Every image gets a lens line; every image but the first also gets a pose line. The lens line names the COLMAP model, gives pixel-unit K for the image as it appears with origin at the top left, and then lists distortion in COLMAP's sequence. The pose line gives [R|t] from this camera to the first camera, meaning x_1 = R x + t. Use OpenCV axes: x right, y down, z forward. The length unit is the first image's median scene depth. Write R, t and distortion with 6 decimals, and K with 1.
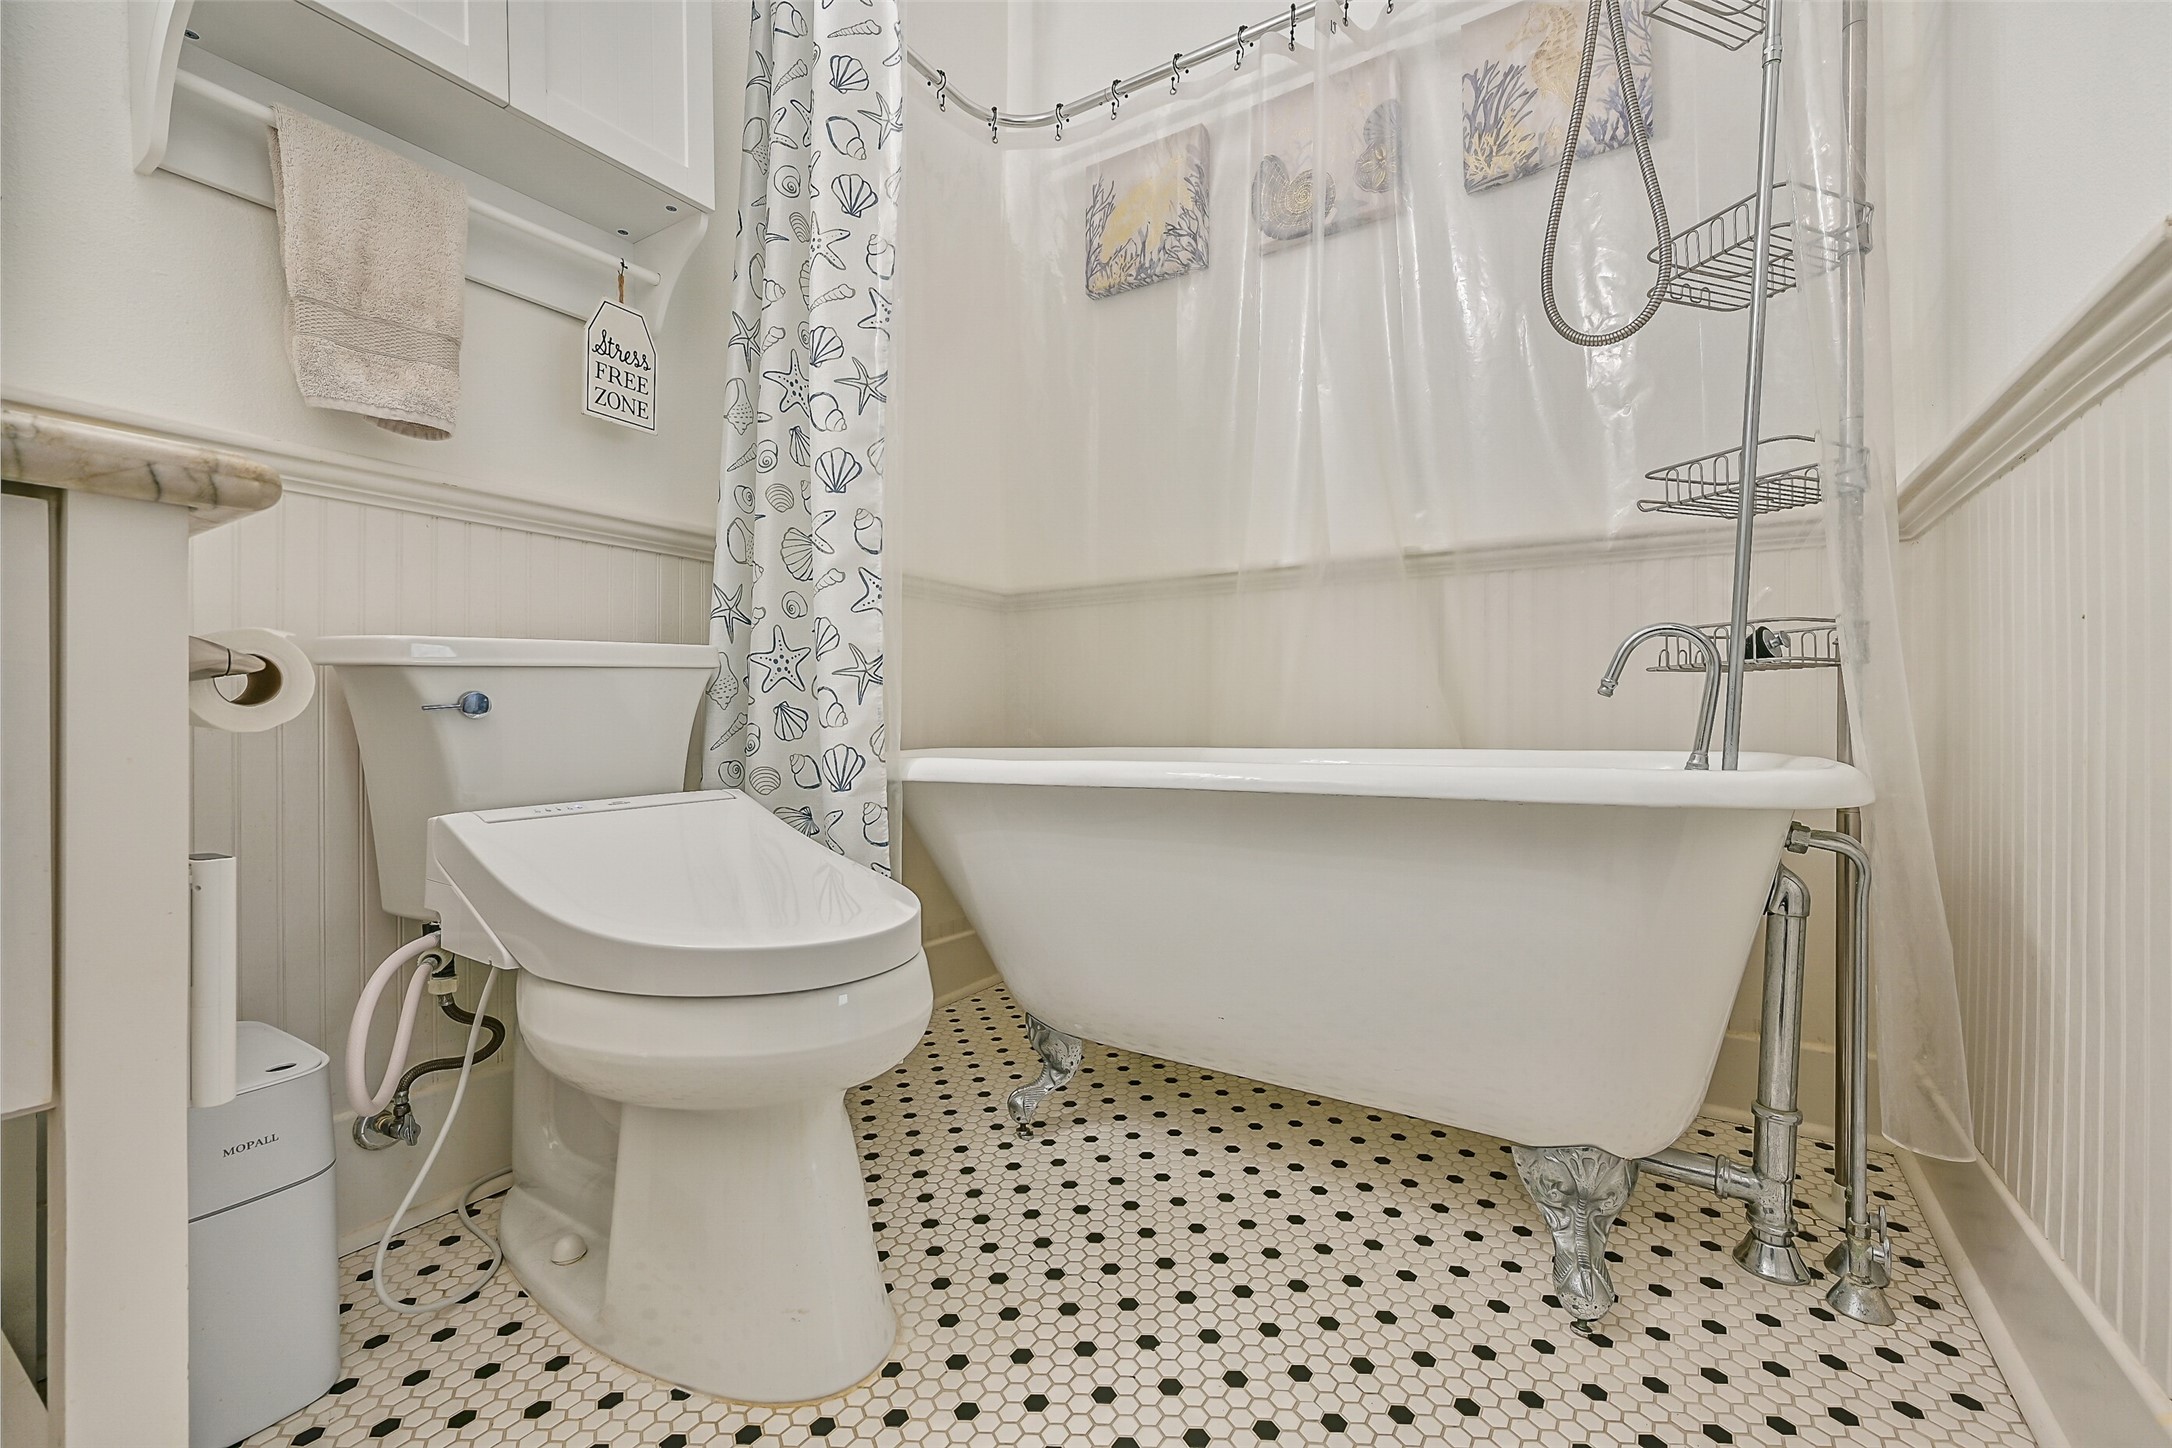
lens RADIAL K [[919.9, 0, 1093.2], [0, 919.9, 730.4], [0, 0, 1]] dist [-0.000912, -0.002369]
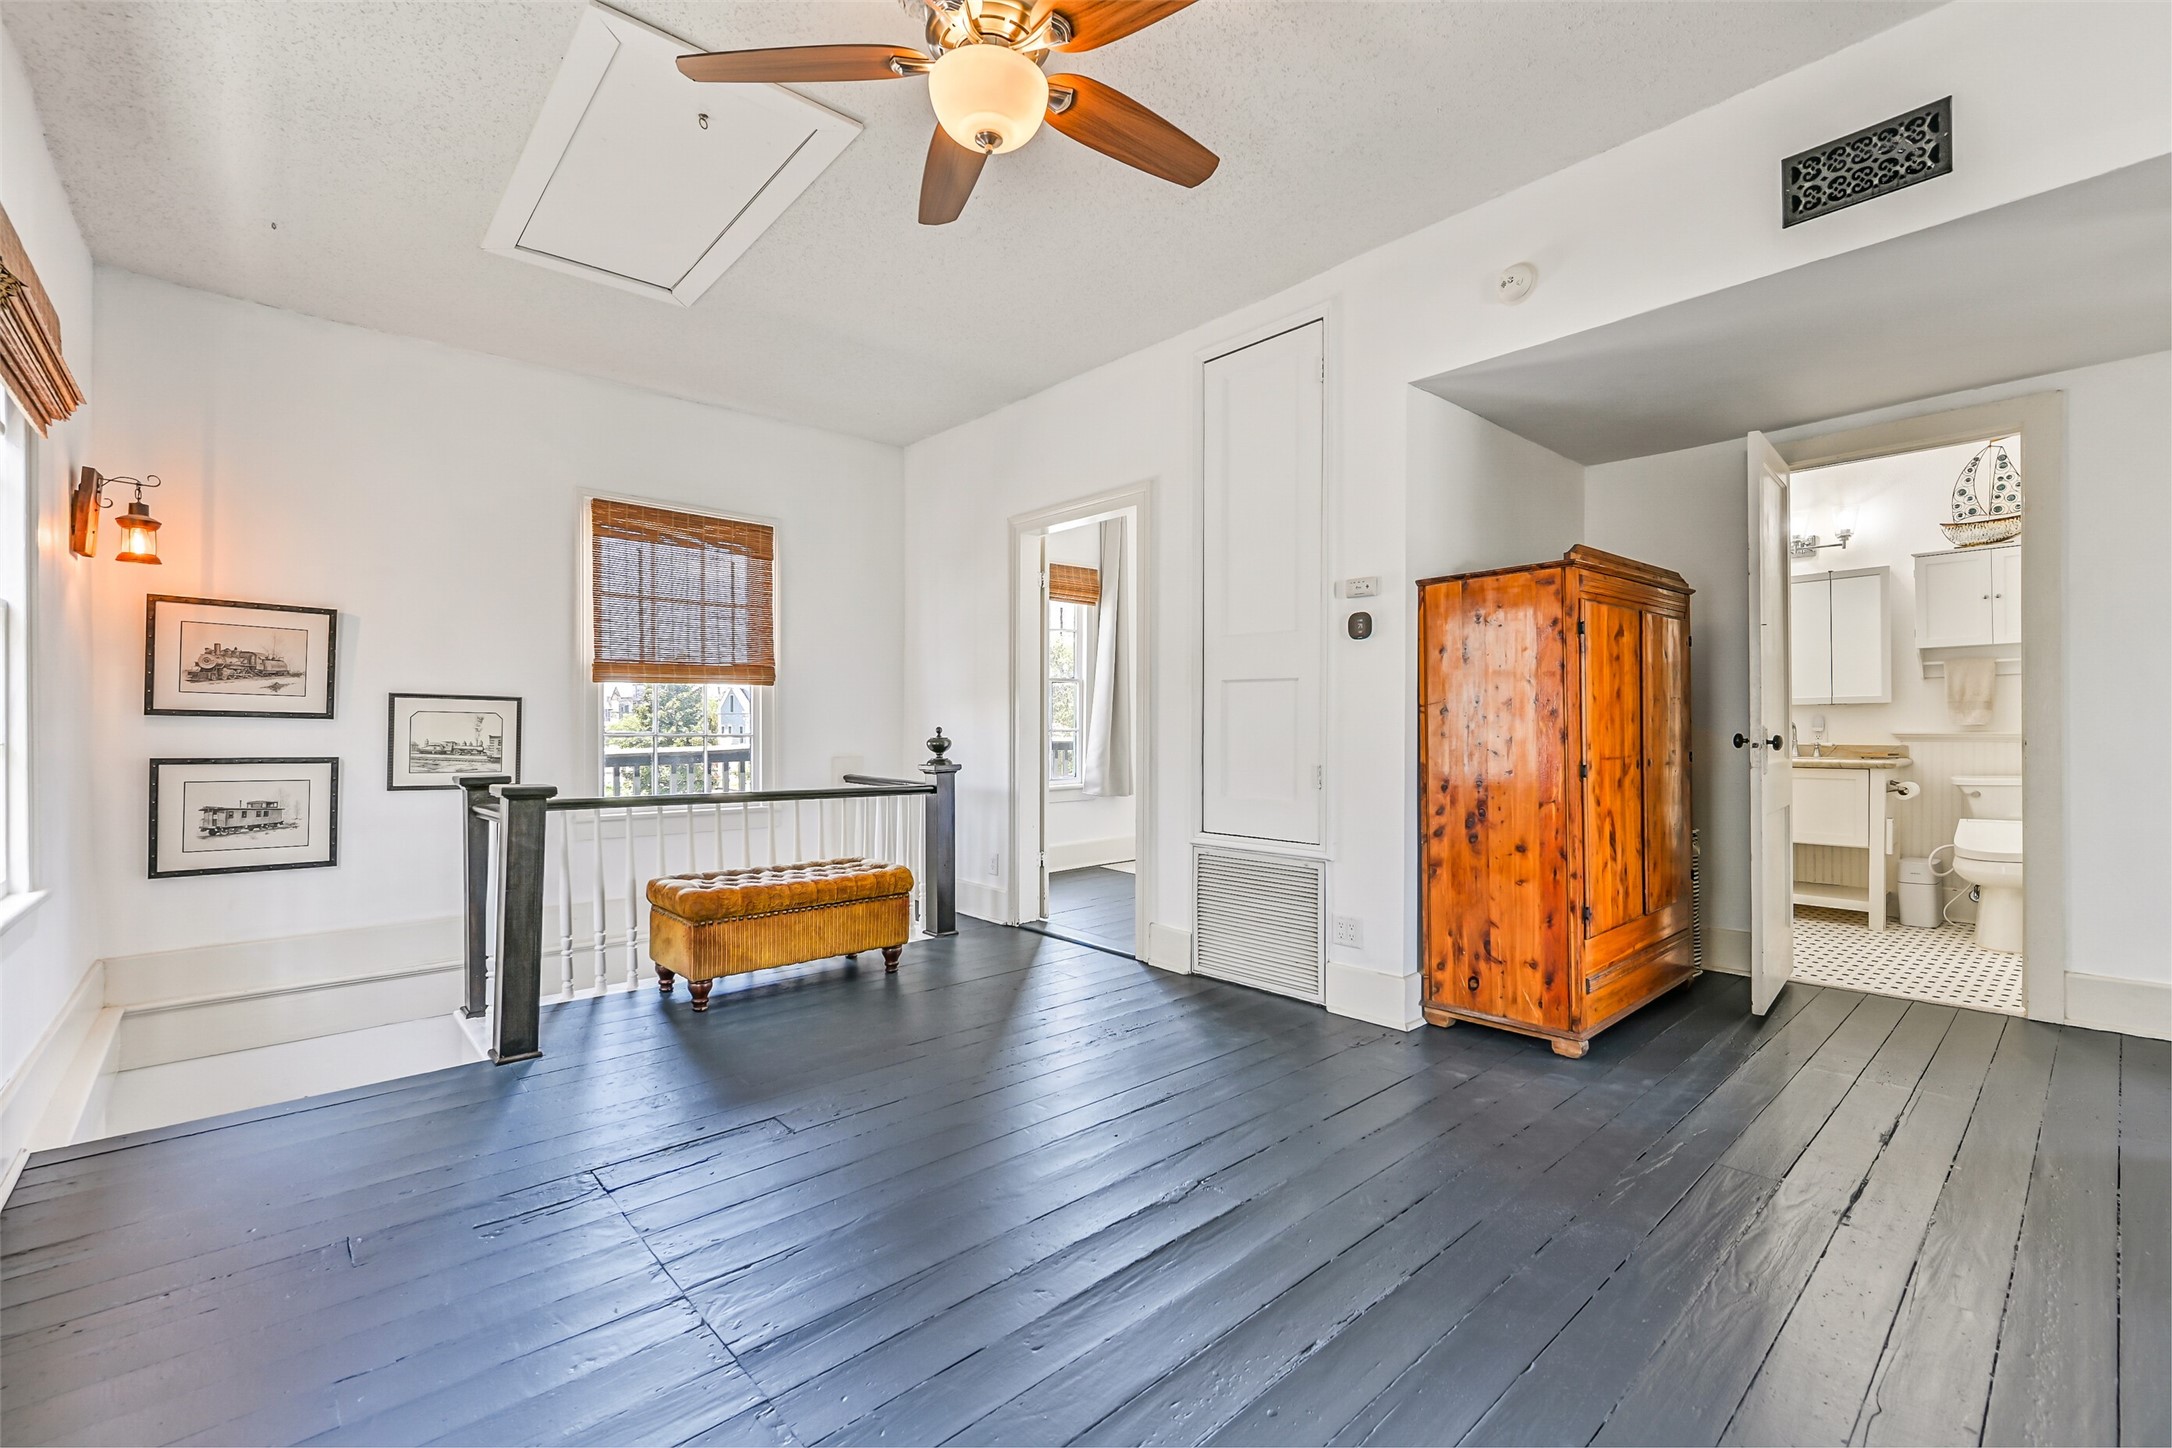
lens RADIAL K [[919.9, 0, 1098.8], [0, 919.9, 724.0], [0, 0, 1]] dist [-0.000912, -0.002369]
pose [[-0.268342, -0.000890, -0.963323, 3.474230], [-0.002575, 0.999997, -0.000206, -0.263801], [0.963320, 0.002426, -0.268344, -1.368445]]
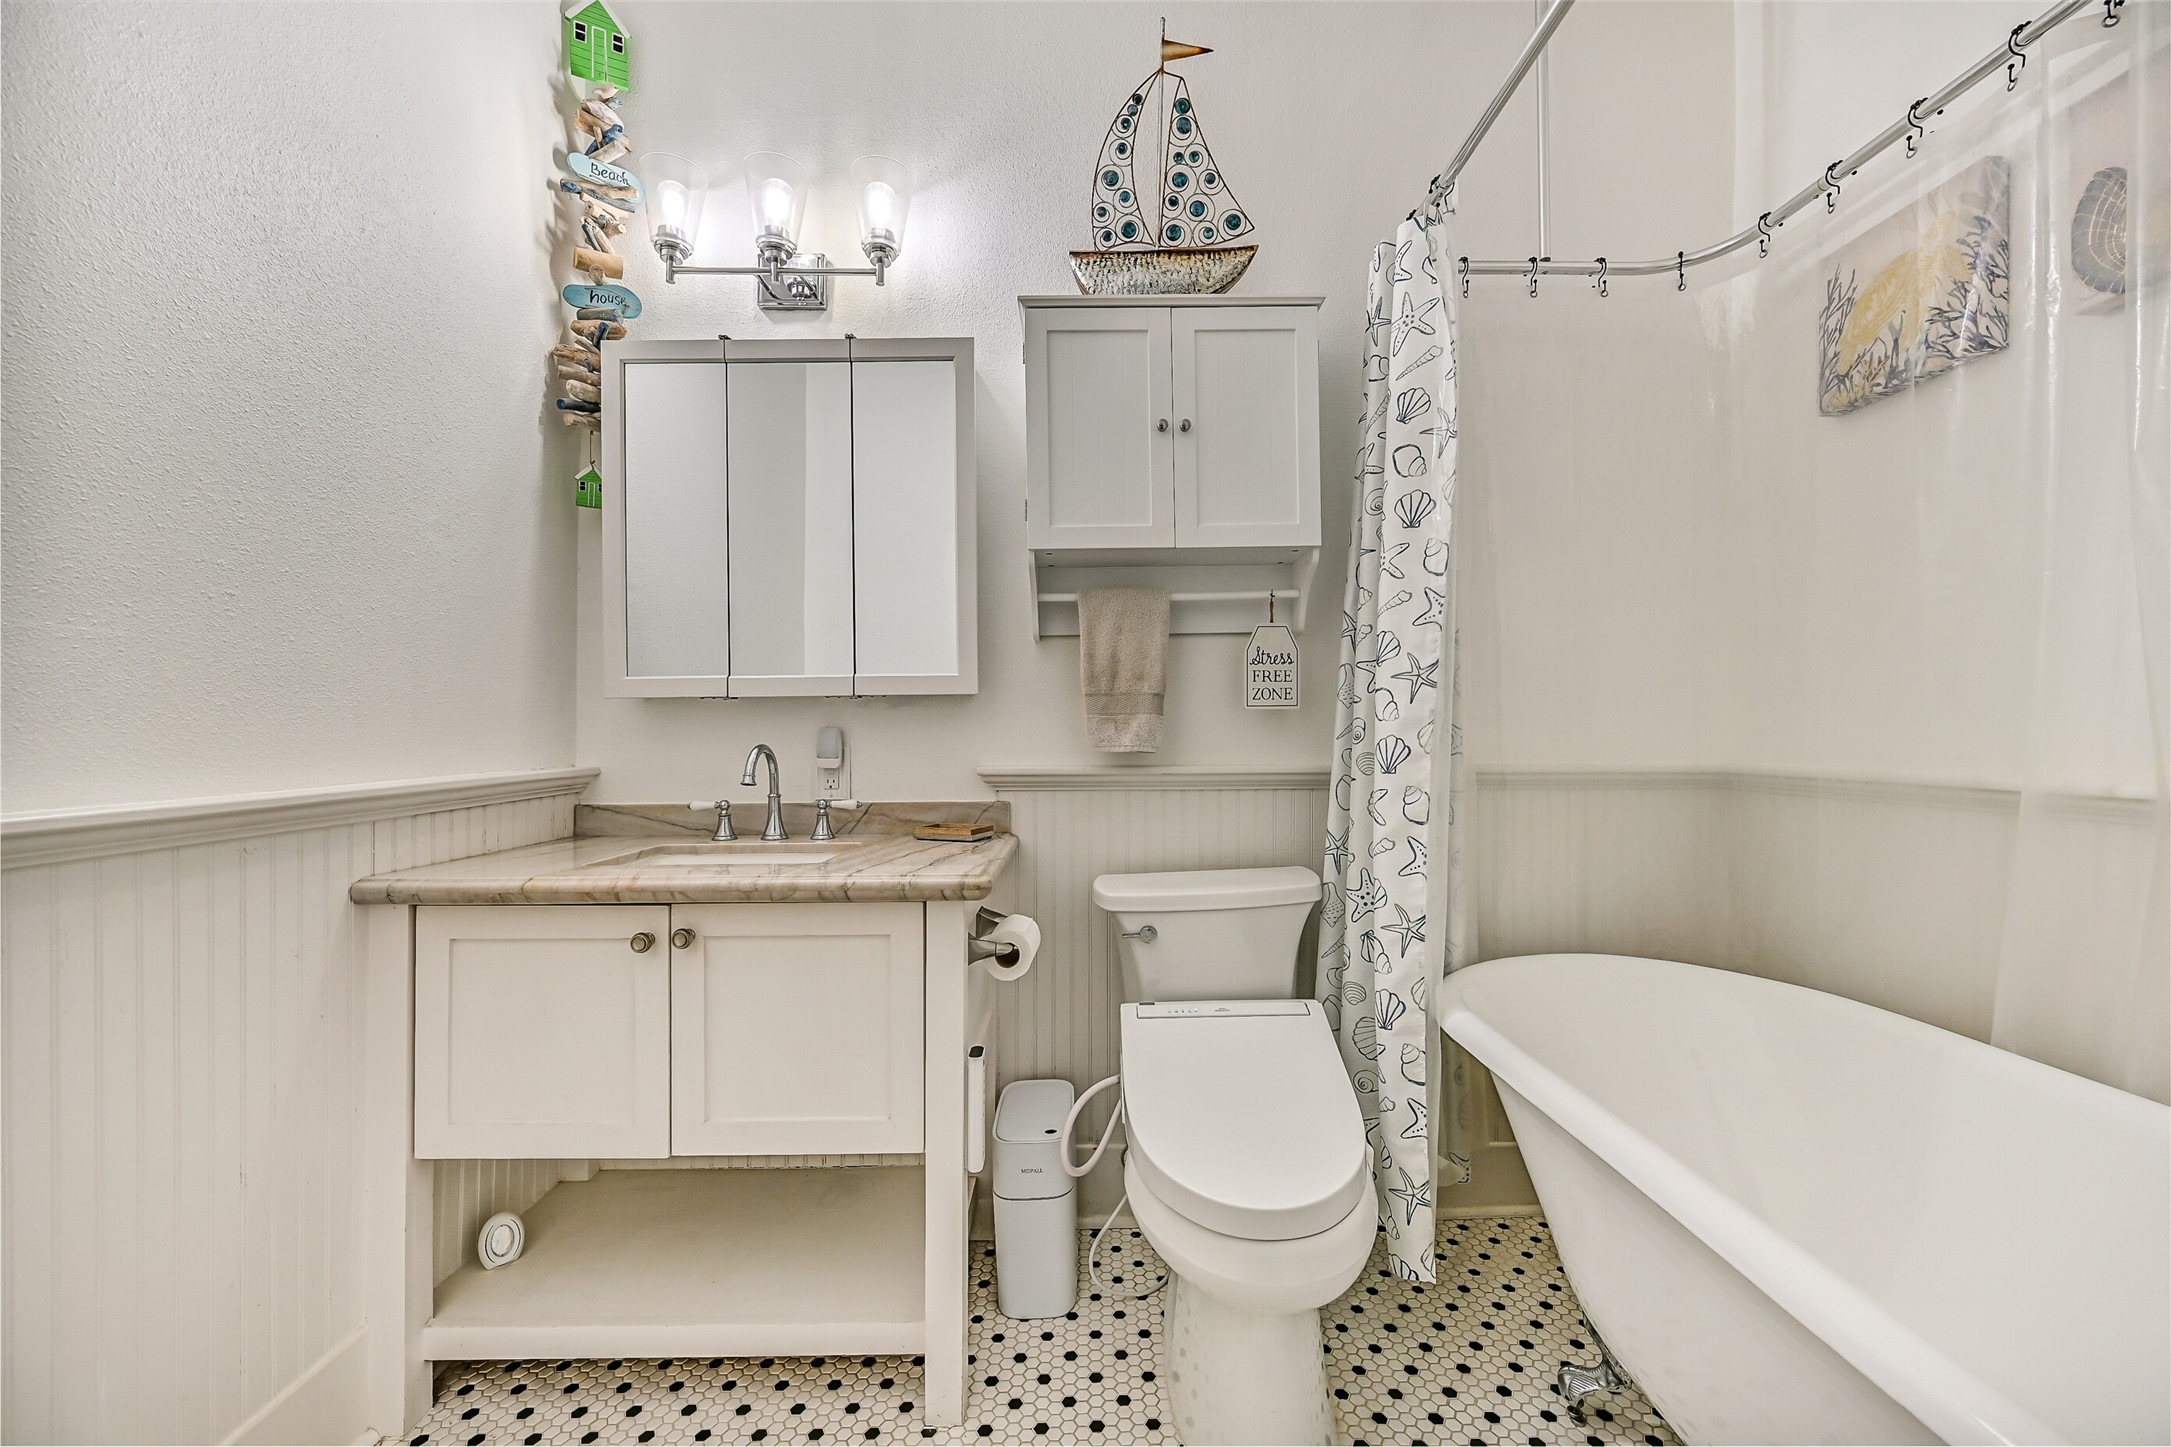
lens RADIAL K [[846.8, 0, 1085.1], [0, 846.8, 728.1], [0, 0, 1]] dist [-0.000823, 0.000194]
pose [[0.541064, -0.006925, -0.840953, 0.413703], [0.001805, 0.999973, -0.007073, -0.296177], [0.840980, 0.002309, 0.541062, 0.067610]]
